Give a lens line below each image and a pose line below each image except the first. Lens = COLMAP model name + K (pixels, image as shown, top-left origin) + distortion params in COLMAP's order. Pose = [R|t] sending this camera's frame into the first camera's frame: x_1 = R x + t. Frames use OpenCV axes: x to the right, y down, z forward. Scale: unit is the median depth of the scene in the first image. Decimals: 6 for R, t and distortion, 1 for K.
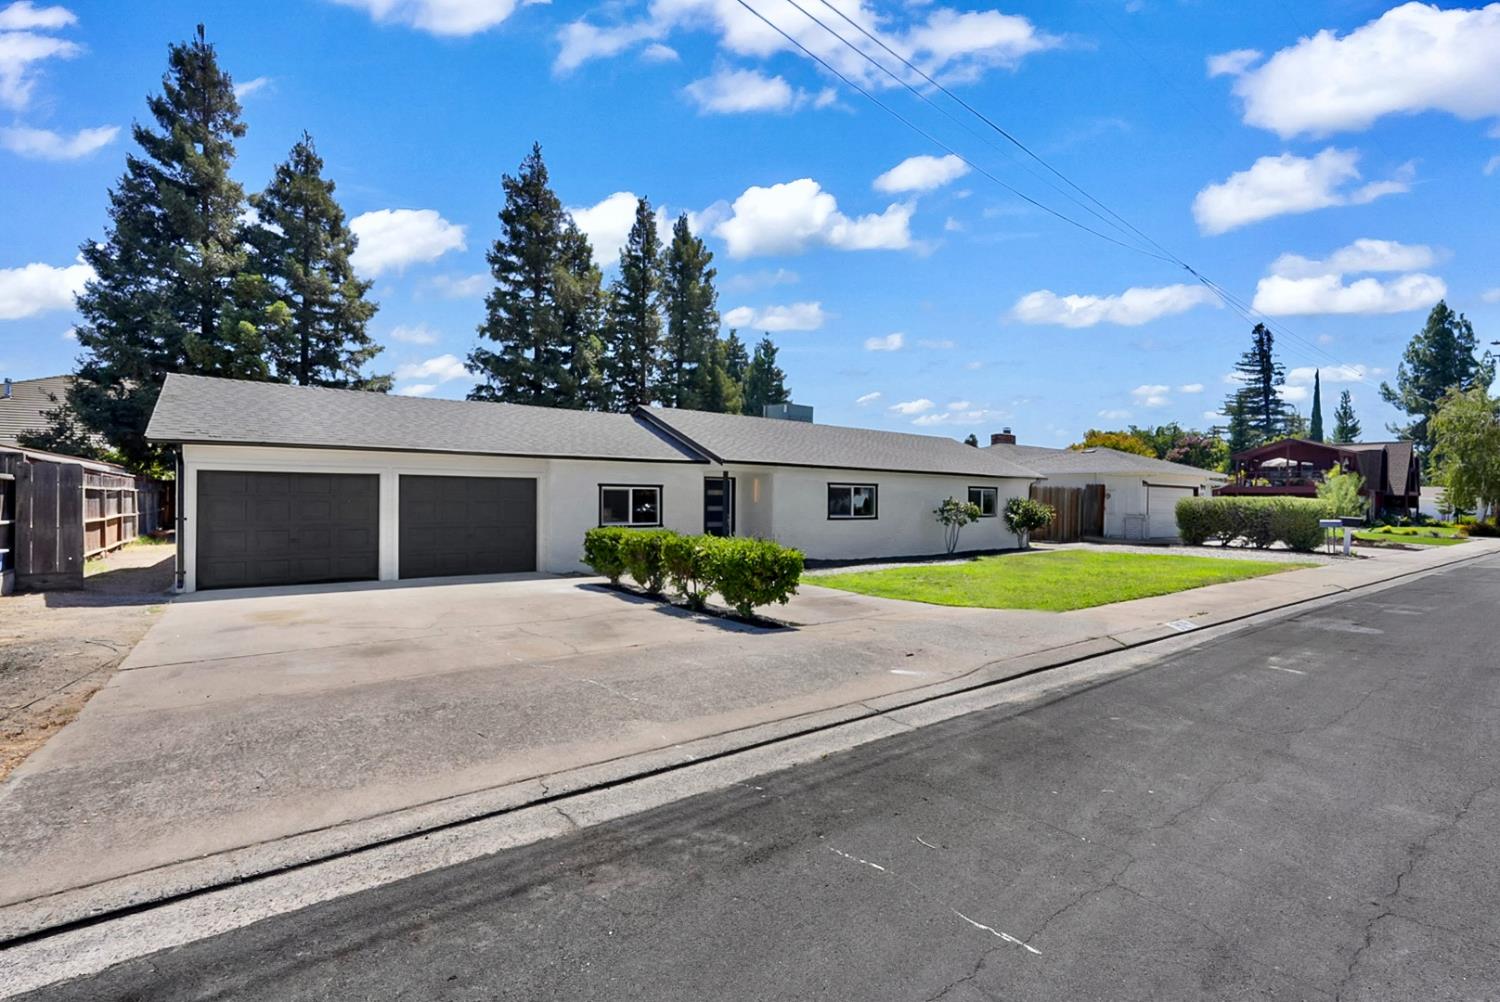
lens RADIAL K [[664.4, 0, 750.0], [0, 664.4, 501.0], [0, 0, 1]] dist [0.002074, 0.000465]
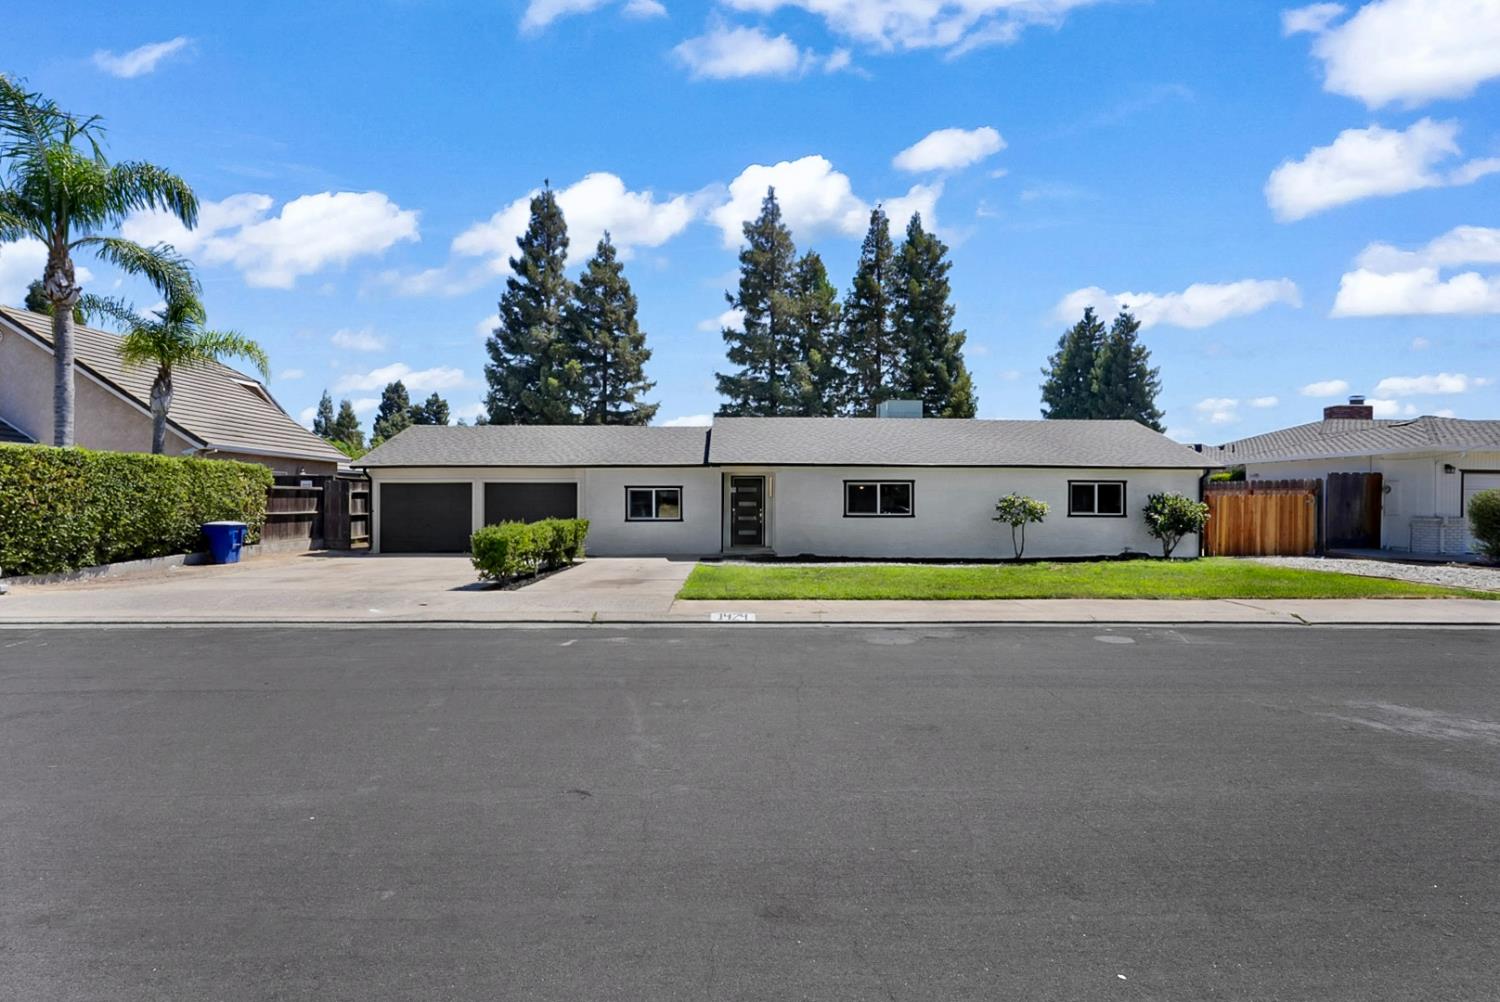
lens RADIAL K [[661.1, 0, 750.0], [0, 661.1, 501.0], [0, 0, 1]] dist [-0.007957, 0.000867]
pose [[0.820515, -0.005970, -0.571594, 0.389050], [0.004097, 0.999981, -0.004564, 0.004785], [0.571611, 0.001403, 0.820524, 0.074497]]
